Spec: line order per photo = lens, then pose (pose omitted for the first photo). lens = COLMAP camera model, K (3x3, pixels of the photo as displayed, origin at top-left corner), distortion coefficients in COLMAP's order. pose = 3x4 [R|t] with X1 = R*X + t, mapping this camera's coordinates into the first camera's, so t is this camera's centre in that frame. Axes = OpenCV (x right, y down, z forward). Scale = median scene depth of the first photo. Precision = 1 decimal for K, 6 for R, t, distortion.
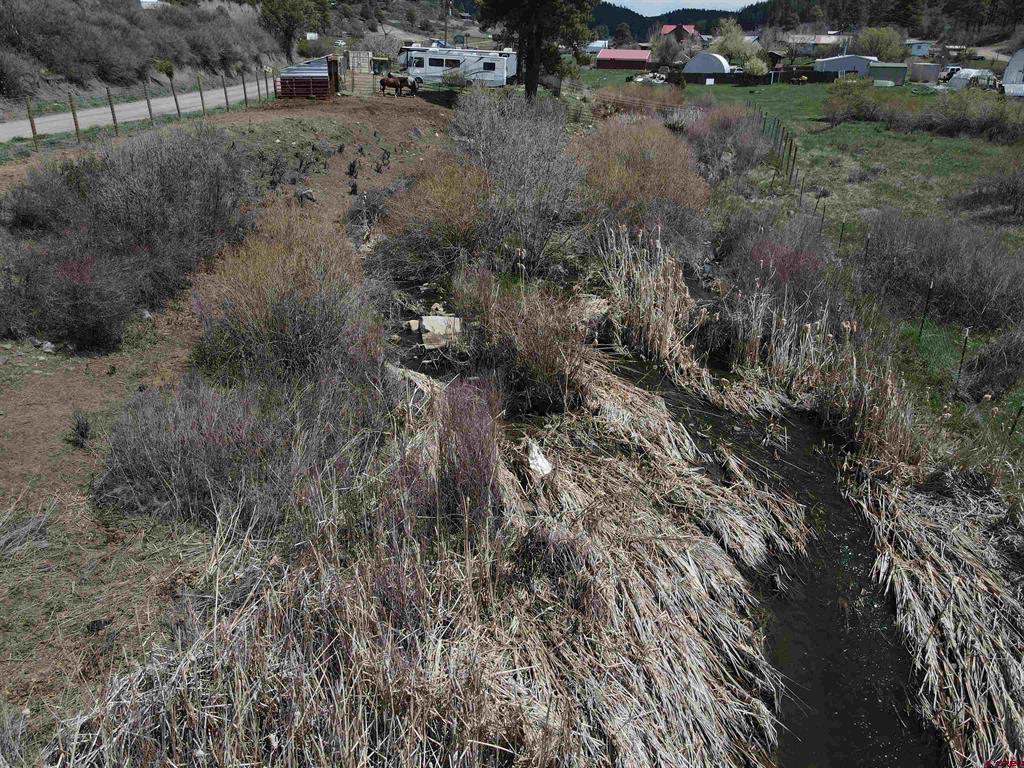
lens RADIAL K [[749.3, 0, 511.7], [0, 749.3, 380.4], [0, 0, 1]] dist [0.016006, -0.000547]
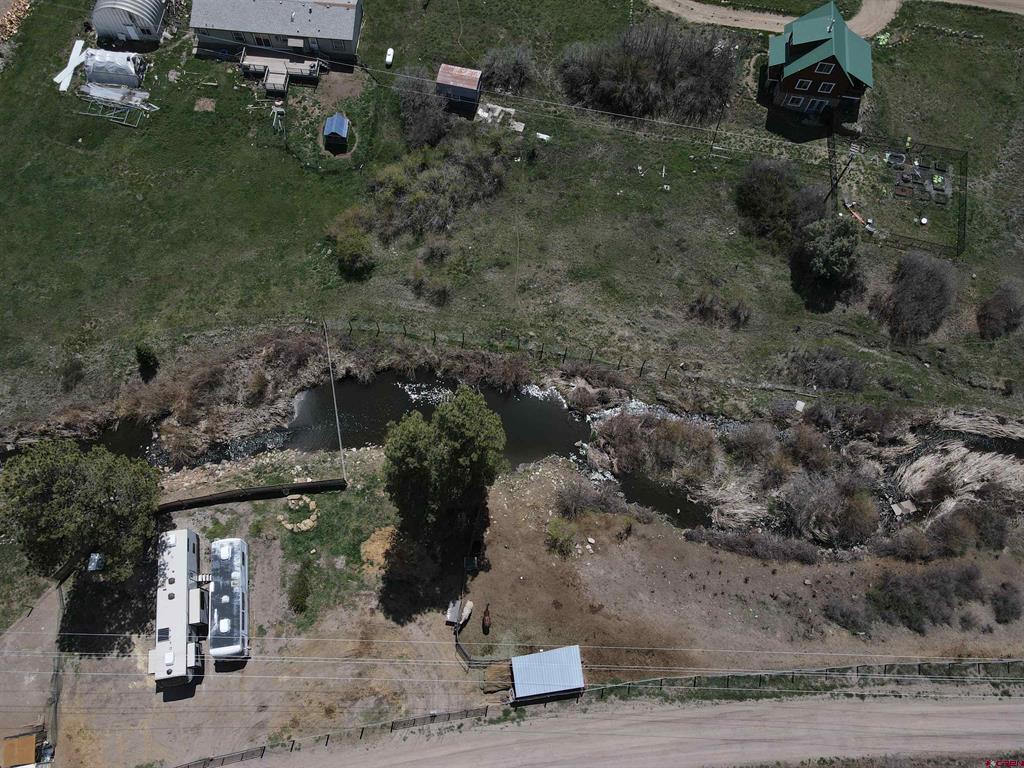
lens RADIAL K [[749.3, 0, 503.5], [0, 749.3, 385.3], [0, 0, 1]] dist [0.016006, -0.000547]
pose [[-0.088197, -0.930826, 0.354661, -0.643572], [0.367660, 0.300487, 0.880076, -4.089989], [-0.925768, 0.208015, 0.315726, 1.444654]]
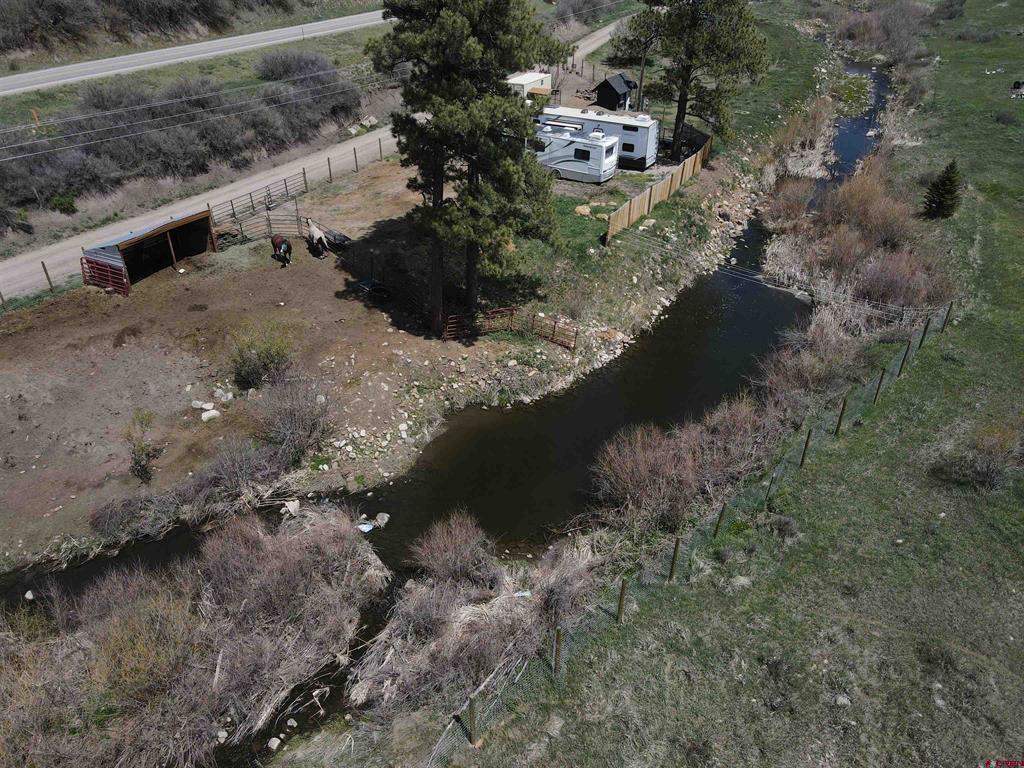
lens RADIAL K [[749.3, 0, 509.6], [0, 749.3, 383.0], [0, 0, 1]] dist [0.016006, -0.000547]
pose [[0.824529, 0.267629, -0.498524, 1.133455], [-0.194134, 0.961392, 0.195030, -1.215560], [0.531473, -0.064028, 0.844652, 1.327131]]
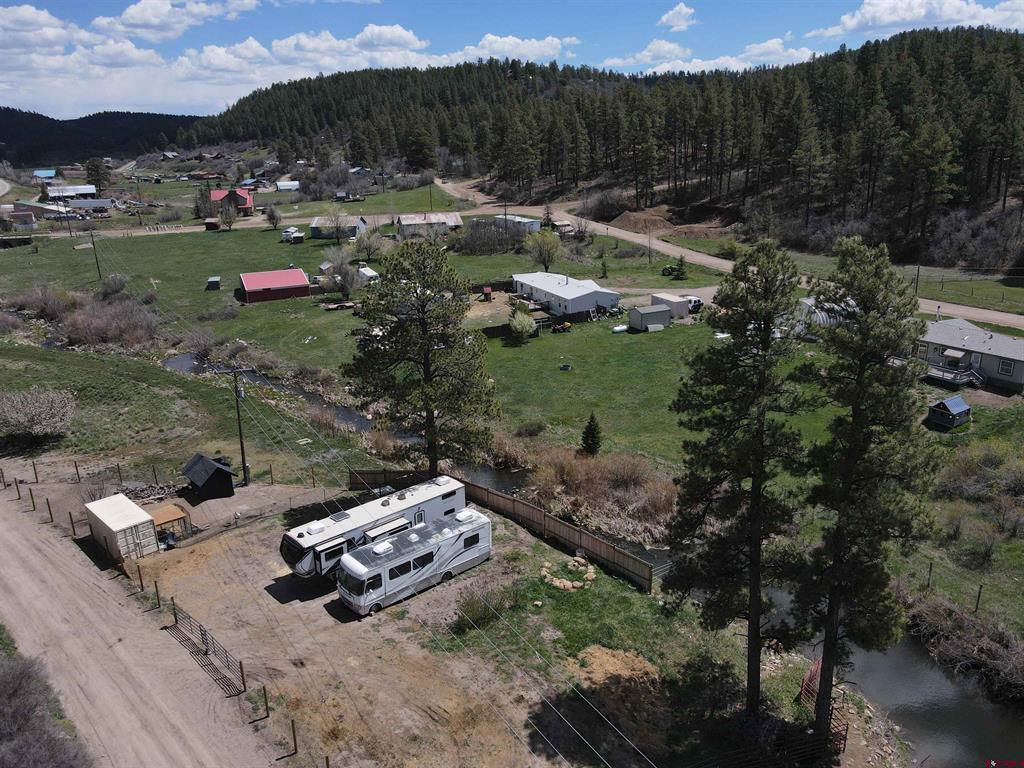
lens RADIAL K [[749.3, 0, 508.7], [0, 749.3, 384.3], [0, 0, 1]] dist [0.016006, -0.000547]
pose [[0.777935, -0.241018, 0.580282, -1.196108], [0.298104, 0.954528, -0.003183, -1.904833], [-0.553128, 0.175461, 0.814409, 1.652522]]
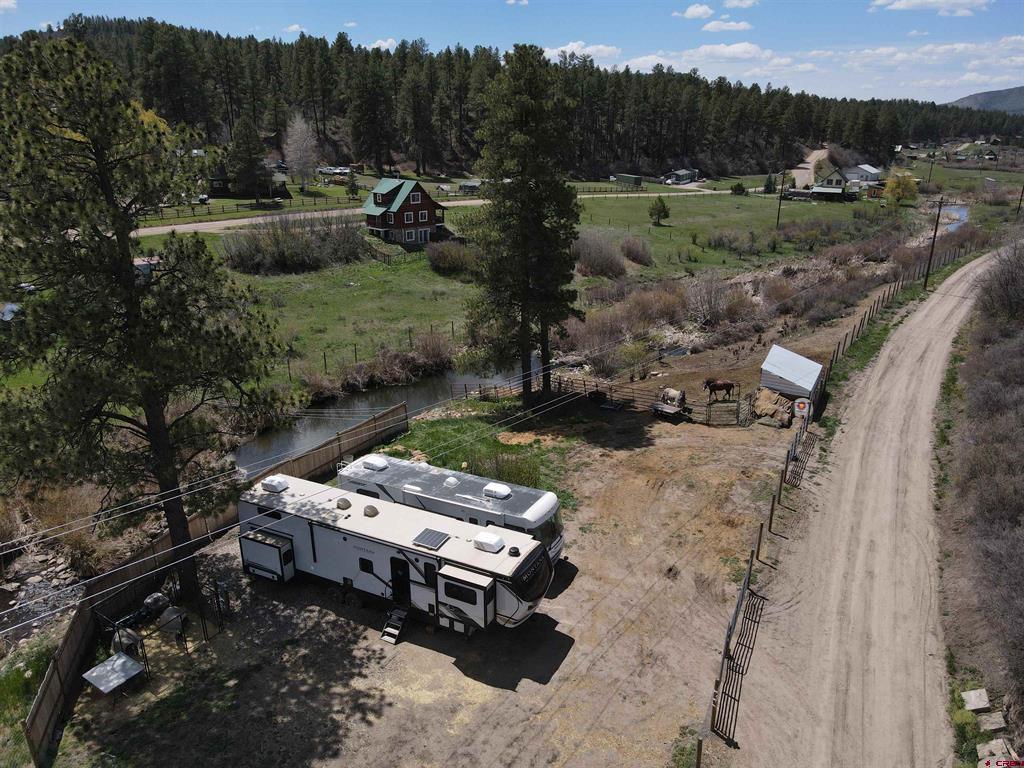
lens RADIAL K [[749.3, 0, 510.1], [0, 749.3, 392.8], [0, 0, 1]] dist [0.016006, -0.000547]
pose [[-0.854410, -0.211297, 0.474698, -1.035273], [0.176077, 0.741789, 0.647106, -2.643341], [-0.488857, 0.636477, -0.596587, 4.335960]]
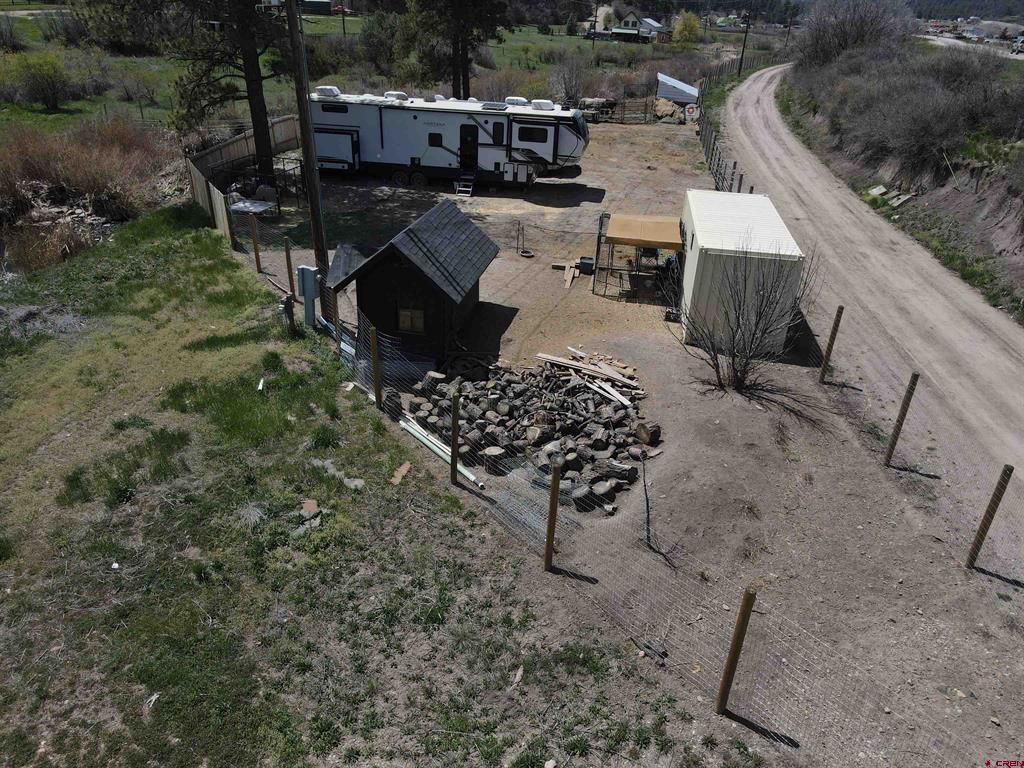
lens RADIAL K [[749.3, 0, 510.3], [0, 749.3, 389.7], [0, 0, 1]] dist [0.016006, -0.000547]
pose [[-0.961826, -0.190766, 0.196210, -0.824645], [0.032518, 0.632234, 0.774095, -2.498300], [-0.271722, 0.750925, -0.601896, 5.150498]]
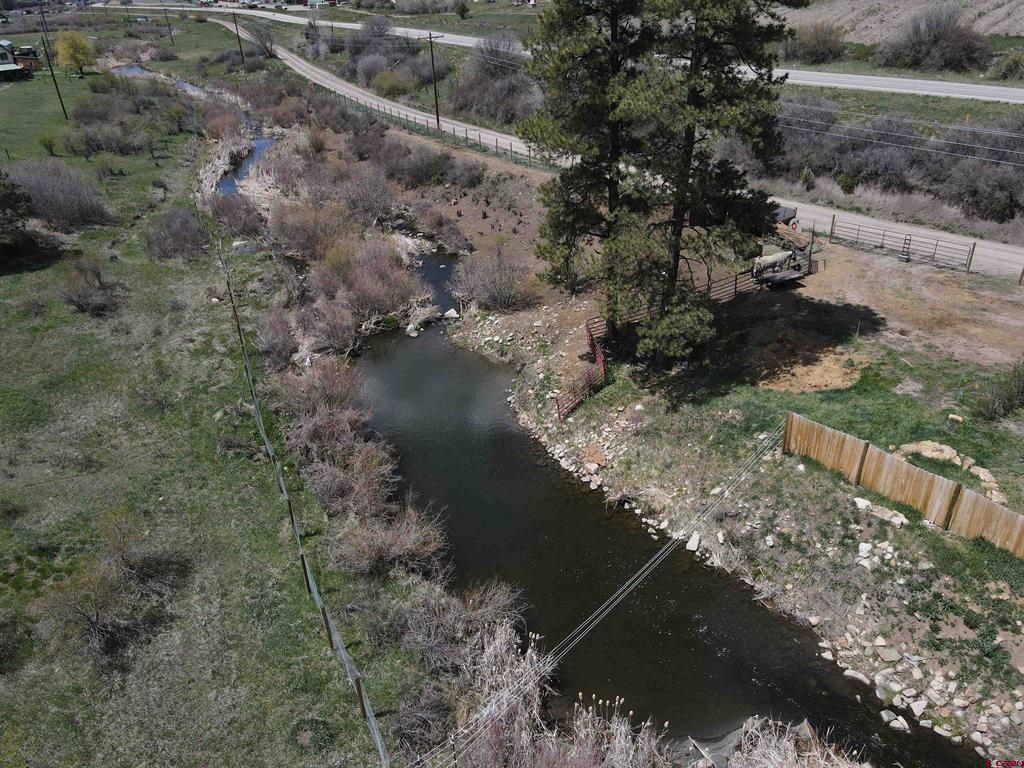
lens RADIAL K [[749.3, 0, 509.3], [0, 749.3, 383.4], [0, 0, 1]] dist [0.016006, -0.000547]
pose [[-0.807154, 0.290368, -0.513993, 1.250442], [-0.223299, 0.655811, 0.721145, -2.160748], [0.546479, 0.696849, -0.464502, 3.534880]]
